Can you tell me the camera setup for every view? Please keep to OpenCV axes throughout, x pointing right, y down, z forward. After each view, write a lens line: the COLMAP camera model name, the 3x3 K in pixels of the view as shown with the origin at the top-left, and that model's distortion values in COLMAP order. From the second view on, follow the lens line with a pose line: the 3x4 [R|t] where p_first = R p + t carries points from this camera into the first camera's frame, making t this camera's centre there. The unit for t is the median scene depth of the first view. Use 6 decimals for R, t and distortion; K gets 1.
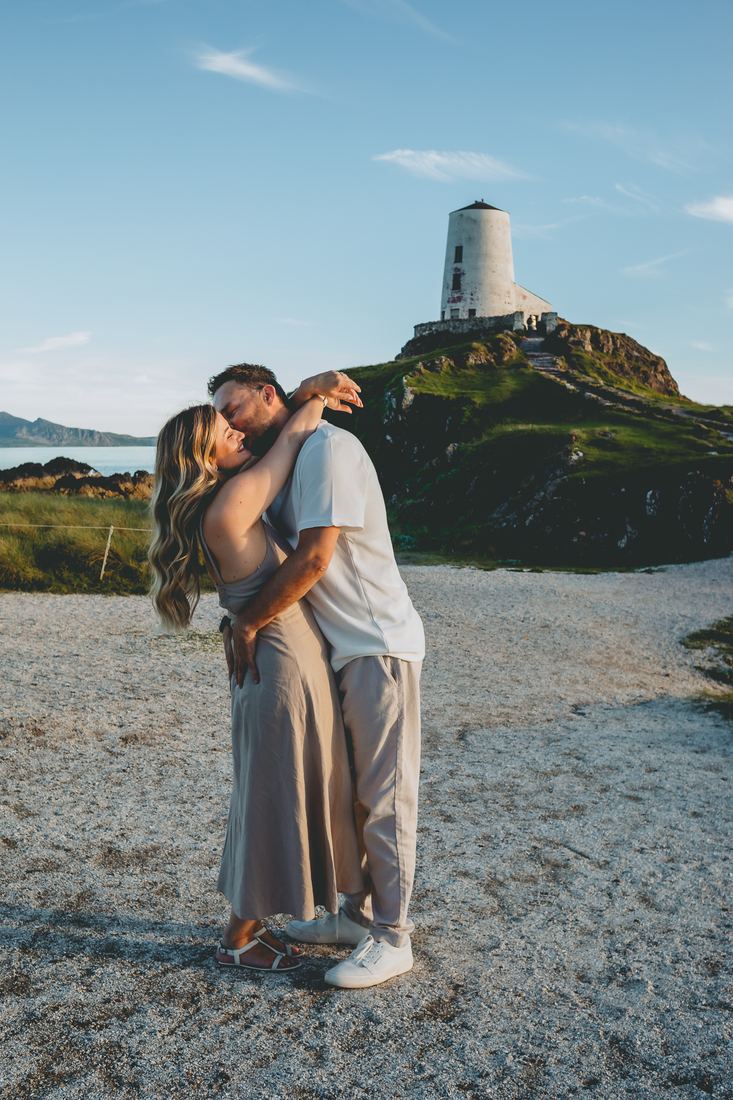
lens RADIAL K [[1077.1, 0, 366.5], [0, 1077.1, 550.0], [0, 0, 1]] dist [-0.123649, 0.014551]
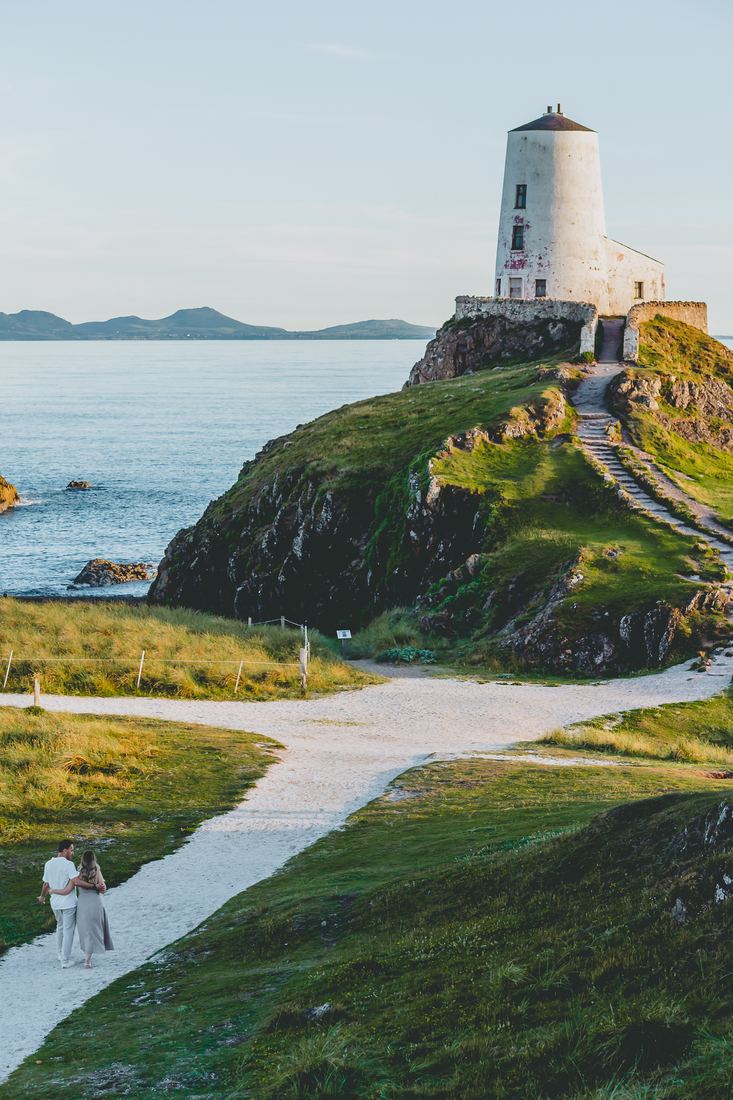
lens RADIAL K [[2702.4, 0, 366.5], [0, 2702.4, 550.0], [0, 0, 1]] dist [-0.121646, -0.221098]
pose [[0.999998, -0.000352, -0.002198, -0.014950], [0.000318, 0.999884, -0.015218, -0.056286], [0.002203, 0.015218, 0.999882, -1.391664]]
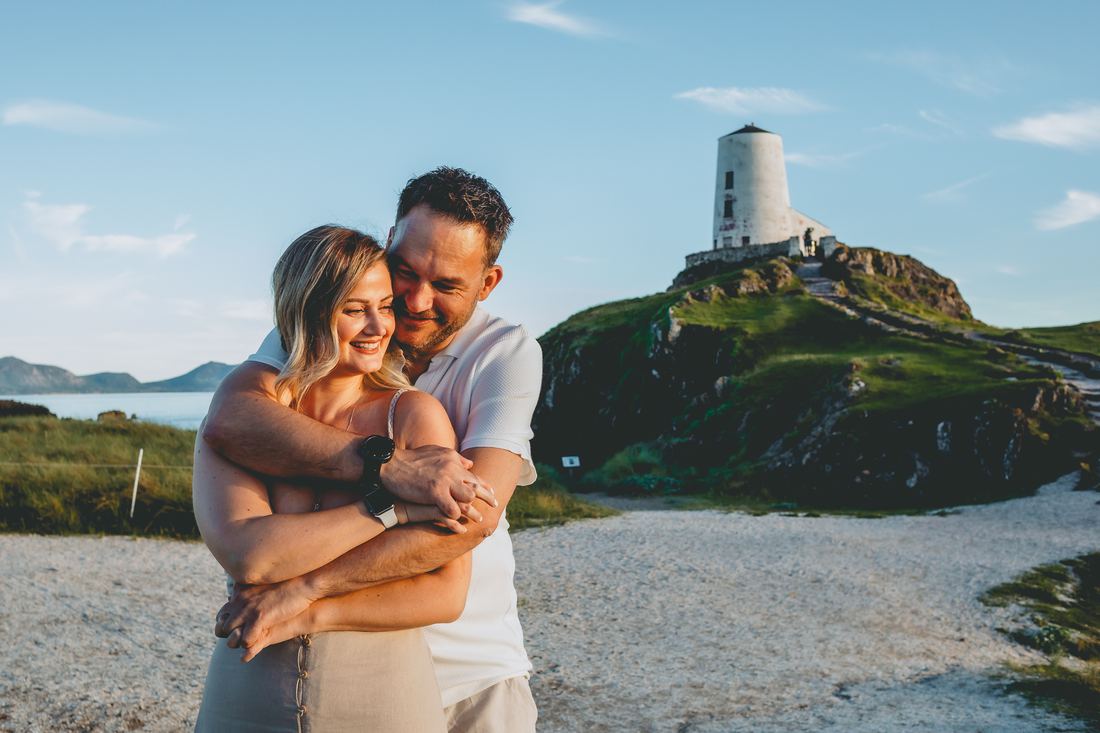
lens RADIAL K [[1119.6, 0, 509.4], [0, 1119.6, 351.6], [0, 0, 1]] dist [-0.121373, 0.043527]
pose [[0.992602, -0.022306, -0.119347, 0.011947], [0.007054, 0.991913, -0.126721, -0.000374], [0.121208, 0.124941, 0.984733, 0.027930]]
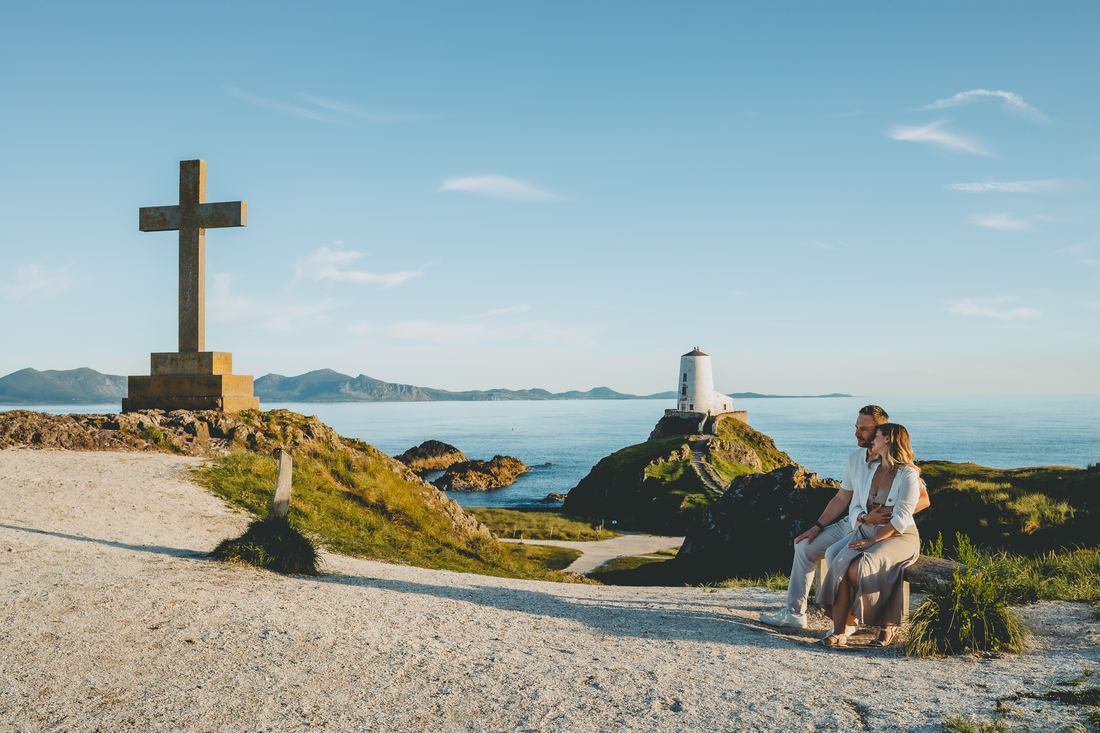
lens RADIAL K [[1077.1, 0, 550.0], [0, 1077.1, 366.5], [0, 0, 1]] dist [-0.123649, 0.014551]
pose [[0.993529, -0.011119, -0.113031, 0.123369], [-0.002696, 0.992606, -0.121348, -0.086798], [0.113544, 0.120868, 0.986153, -2.187428]]
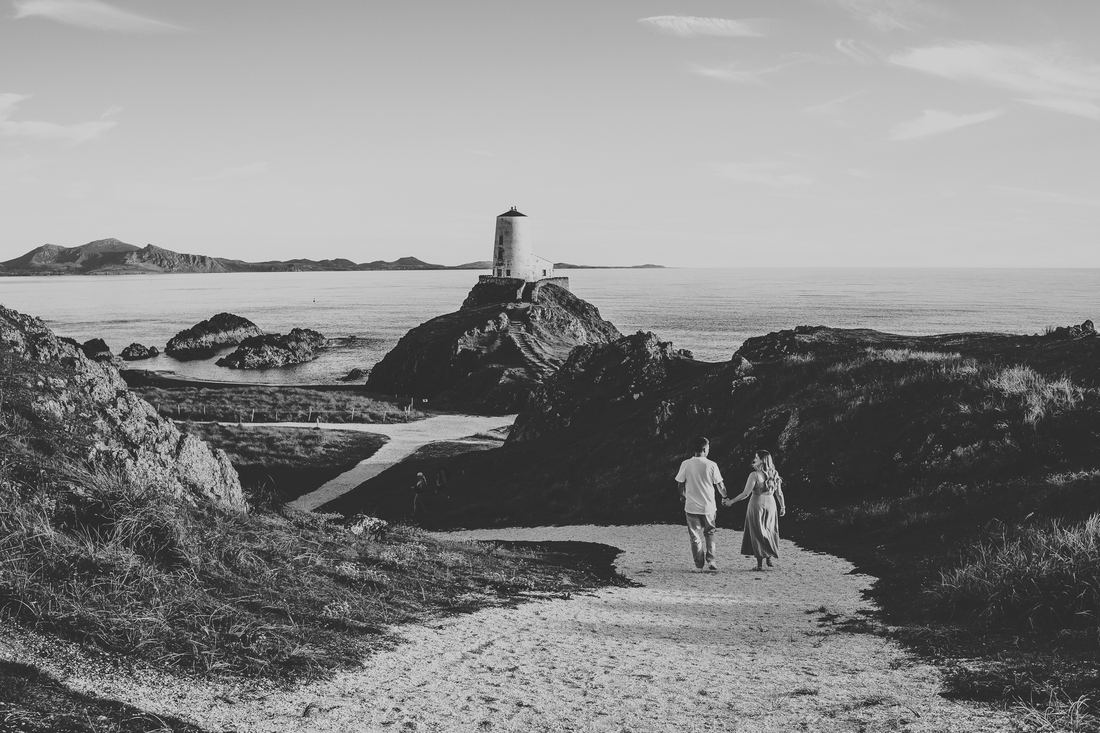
lens RADIAL K [[1109.9, 0, 550.0], [0, 1109.9, 366.5], [0, 0, 1]] dist [-0.116952, 0.044690]
pose [[0.998119, -0.012418, 0.060032, 0.103561], [0.012664, 0.999913, -0.003720, -0.089972], [-0.059980, 0.004473, 0.998190, -1.917513]]
